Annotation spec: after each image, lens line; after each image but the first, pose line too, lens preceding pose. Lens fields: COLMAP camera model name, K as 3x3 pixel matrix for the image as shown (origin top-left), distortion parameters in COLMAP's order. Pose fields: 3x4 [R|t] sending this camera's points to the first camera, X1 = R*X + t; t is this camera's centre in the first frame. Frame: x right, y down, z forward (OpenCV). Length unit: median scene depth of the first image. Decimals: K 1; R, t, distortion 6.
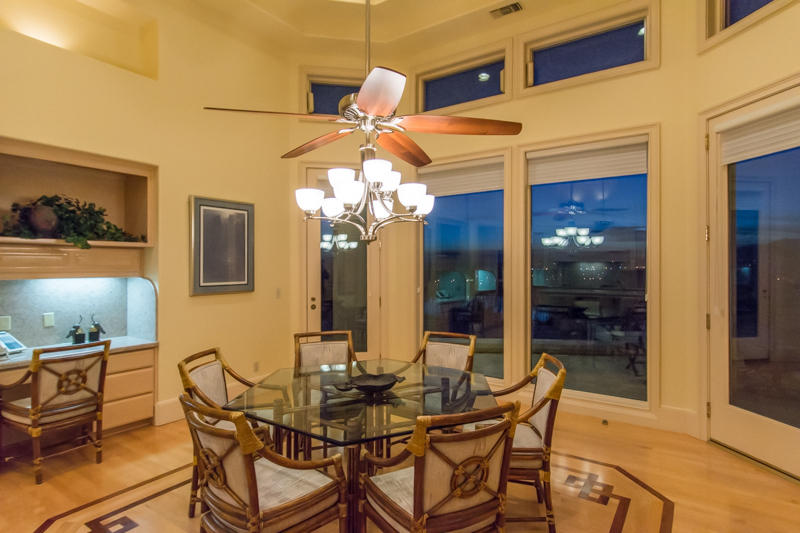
lens RADIAL K [[440.2, 0, 403.6], [0, 440.2, 266.1], [0, 0, 1]] dist [0.003691, 0.000681]
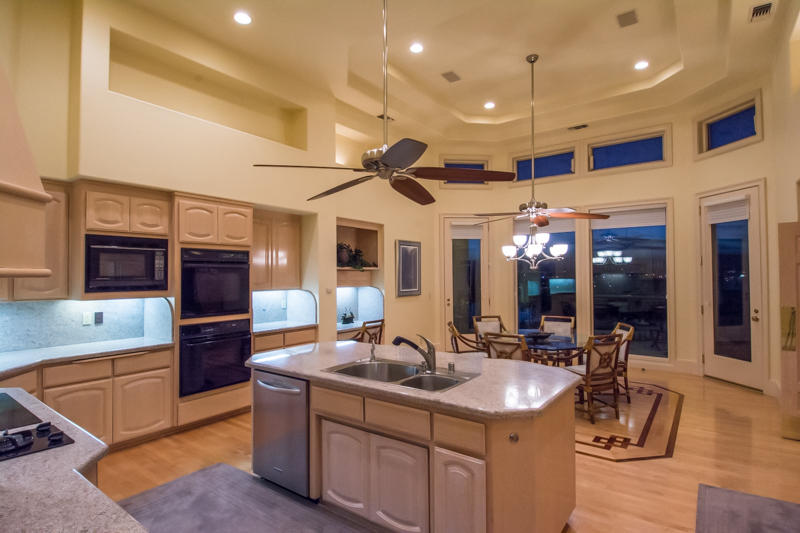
lens RADIAL K [[410.2, 0, 405.6], [0, 410.2, 267.8], [0, 0, 1]] dist [0.032801, -0.039420]
pose [[0.999086, -0.006175, -0.042291, -0.400102], [0.005431, 0.999829, -0.017676, -0.020718], [0.042393, 0.017430, 0.998949, -0.658202]]
